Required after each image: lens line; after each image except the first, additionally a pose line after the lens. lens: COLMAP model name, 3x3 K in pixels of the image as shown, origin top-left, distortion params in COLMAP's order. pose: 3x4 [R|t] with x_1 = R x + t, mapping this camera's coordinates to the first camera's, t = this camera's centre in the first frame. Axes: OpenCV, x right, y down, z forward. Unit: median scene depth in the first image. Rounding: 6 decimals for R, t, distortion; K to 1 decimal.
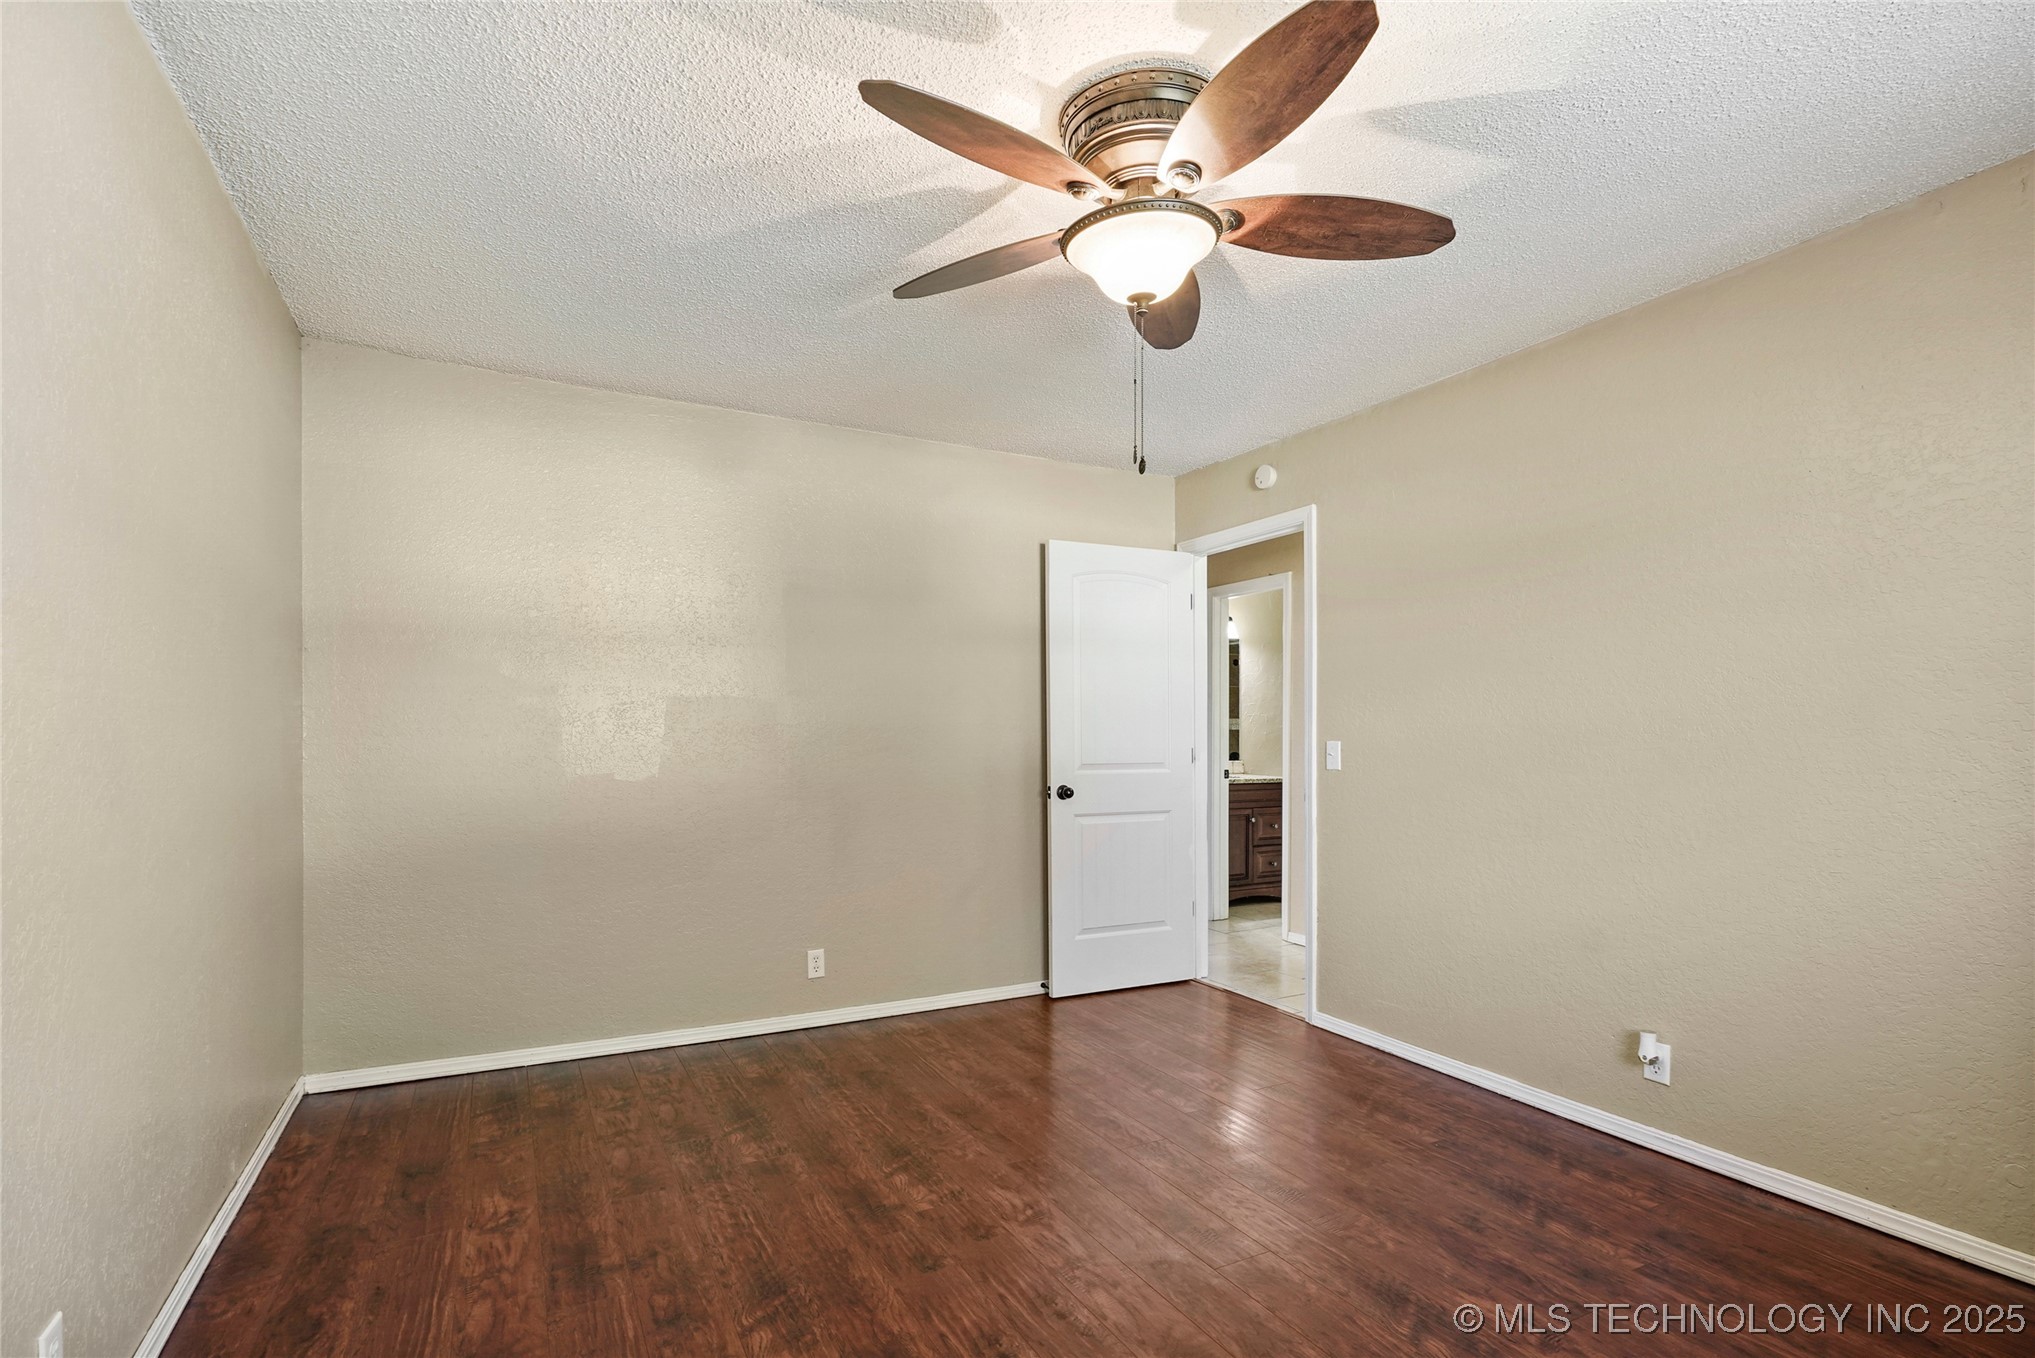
lens RADIAL K [[968.4, 0, 1034.6], [0, 968.4, 703.3], [0, 0, 1]] dist [0.001825, 0.012863]
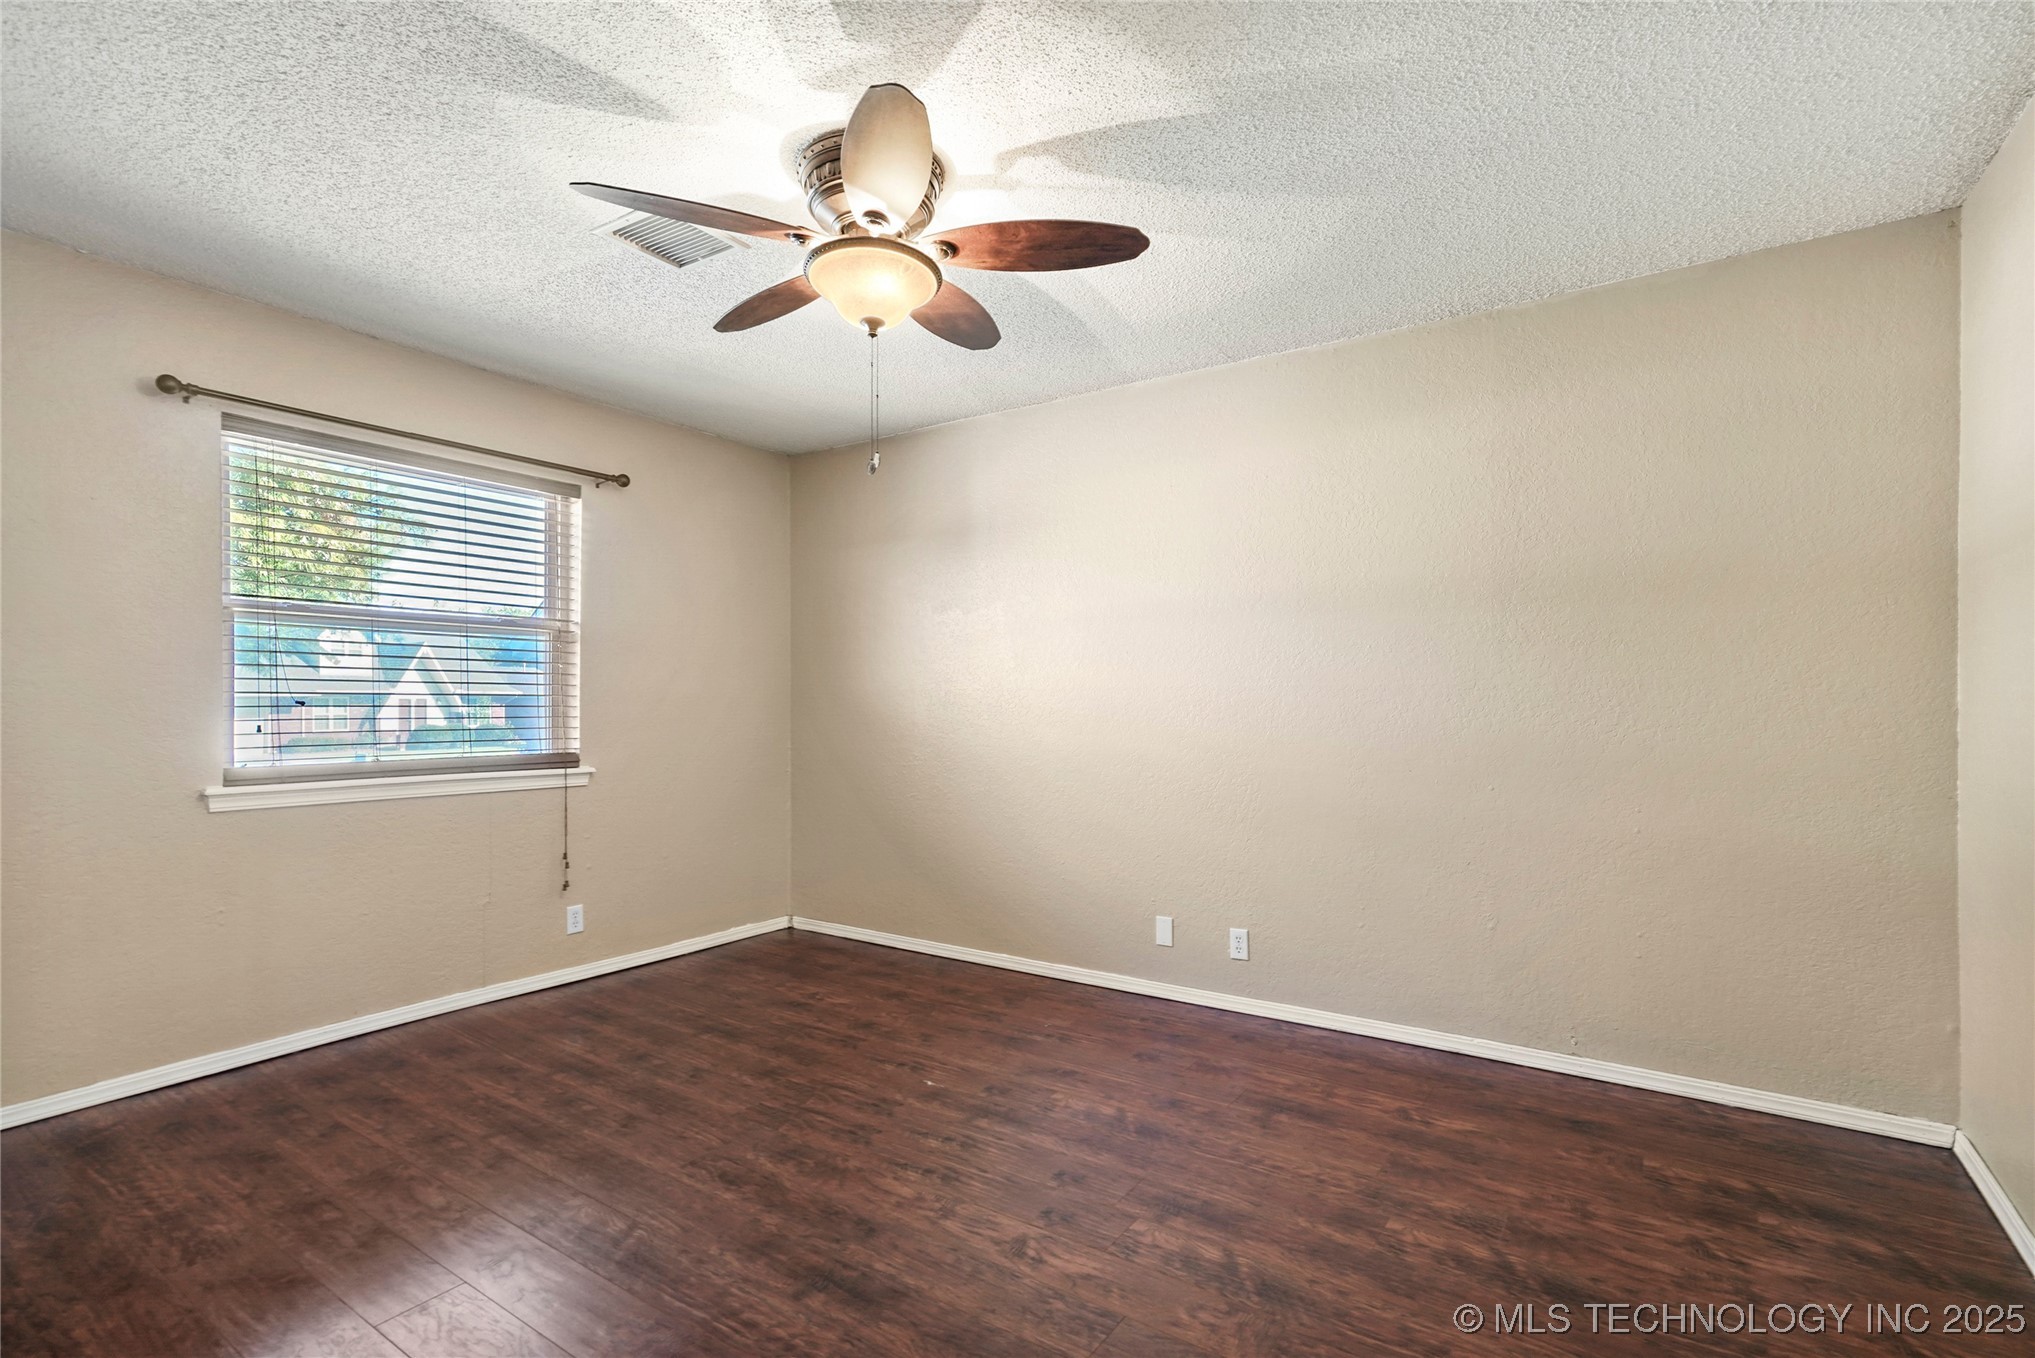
lens RADIAL K [[949.1, 0, 1012.1], [0, 949.1, 696.0], [0, 0, 1]] dist [-0.020574, 0.031356]
pose [[-0.896726, -0.007250, -0.442528, 0.346298], [0.013027, 0.999000, -0.042765, 0.056714], [0.442395, -0.044114, -0.895735, 1.583506]]
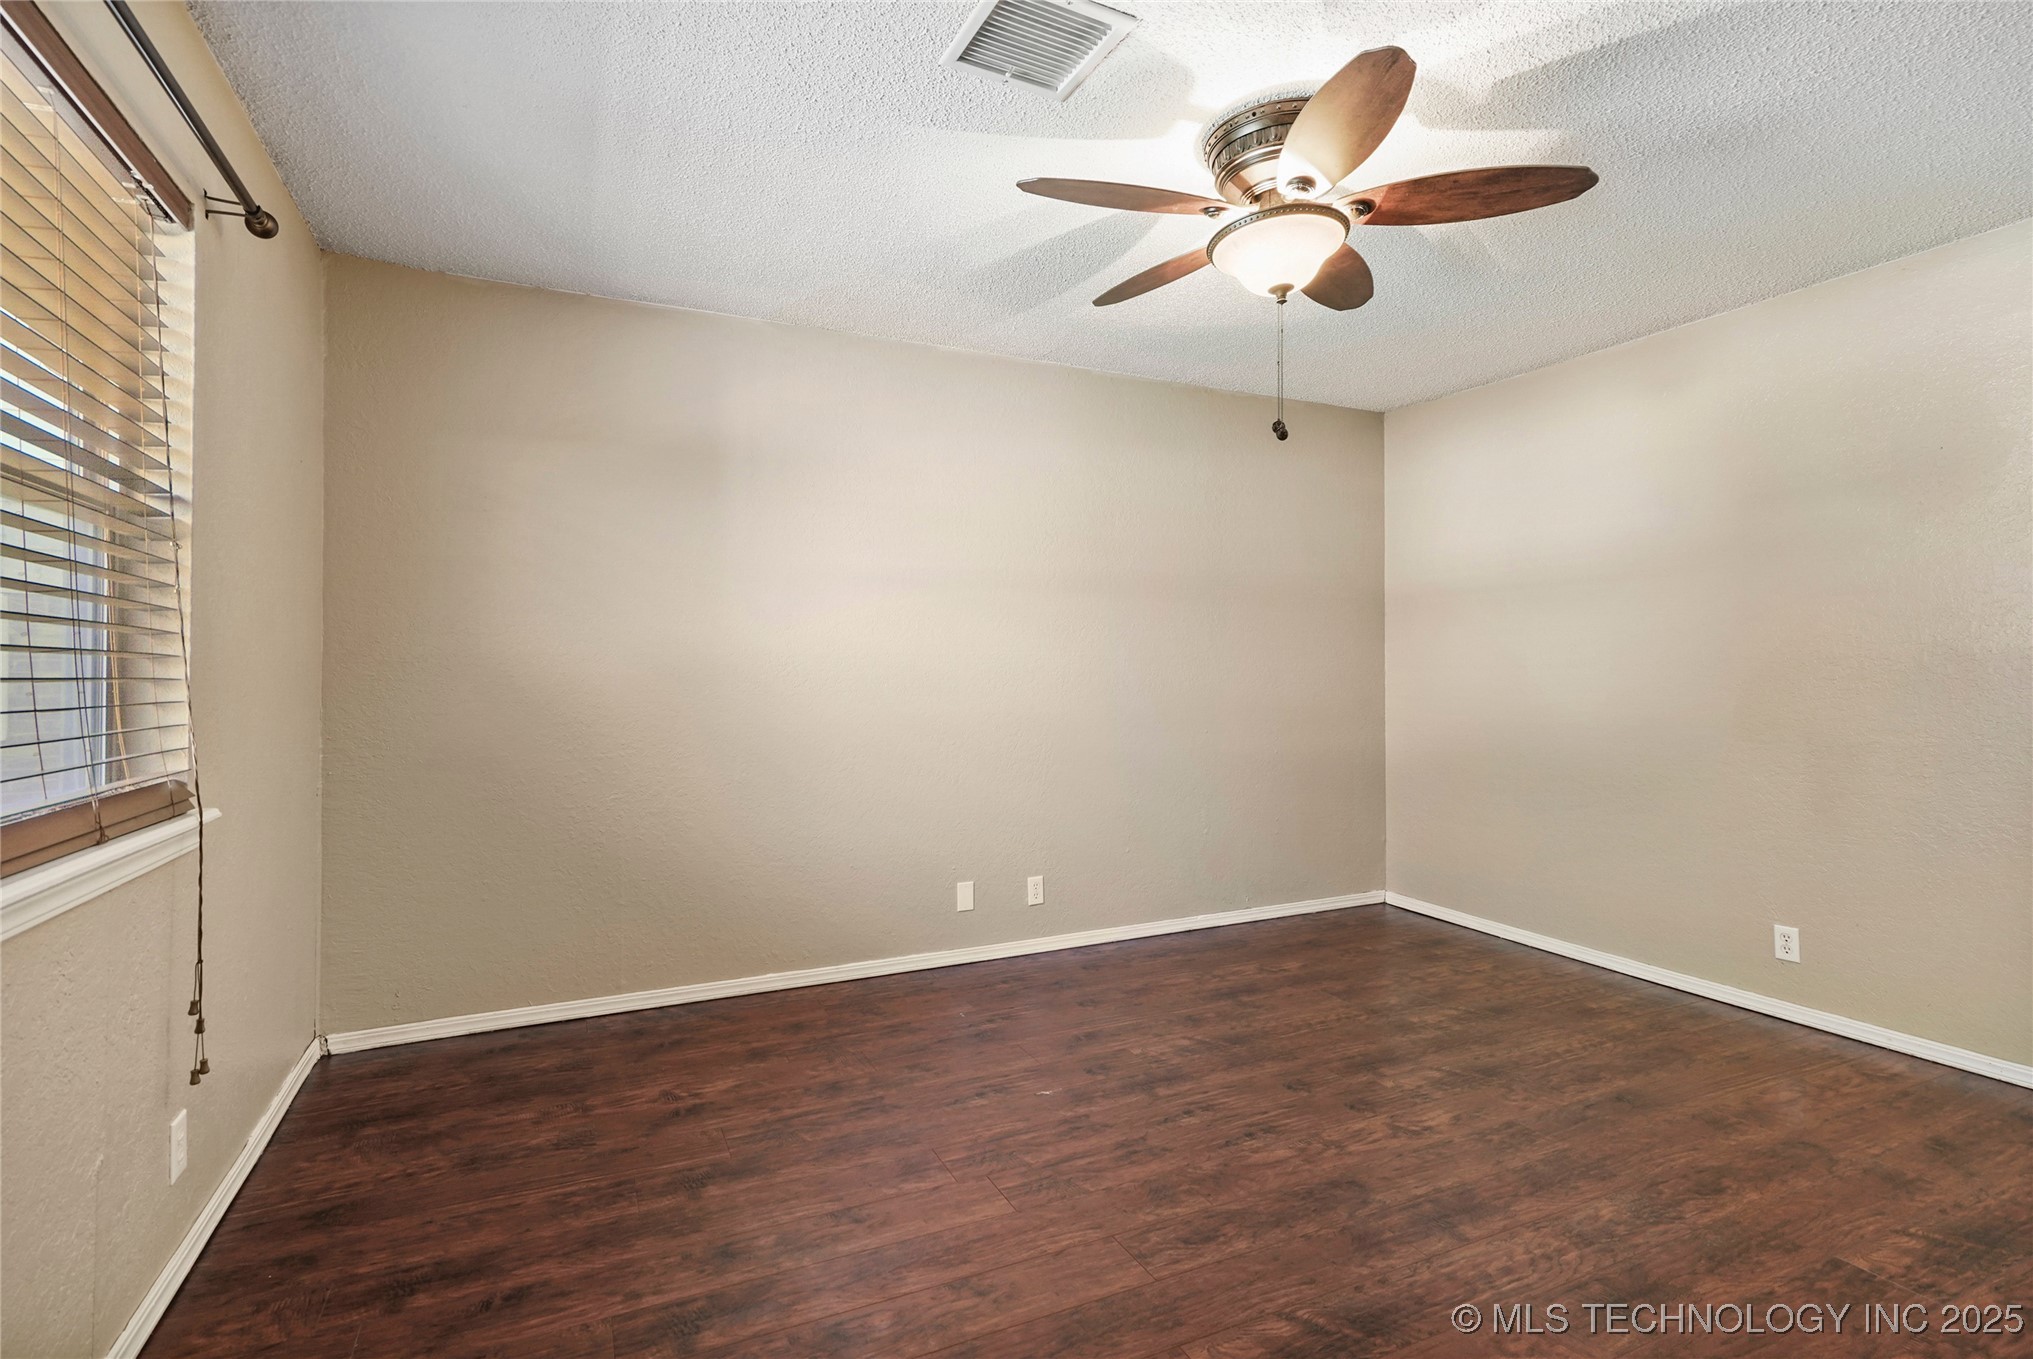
lens RADIAL K [[964.2, 0, 973.5], [0, 964.2, 676.3], [0, 0, 1]] dist [-0.003509, 0.008006]
pose [[-0.086379, 0.000753, -0.996262, 0.947528], [0.041224, 0.999146, -0.002819, 0.023289], [0.995409, -0.041313, -0.086336, 0.572209]]
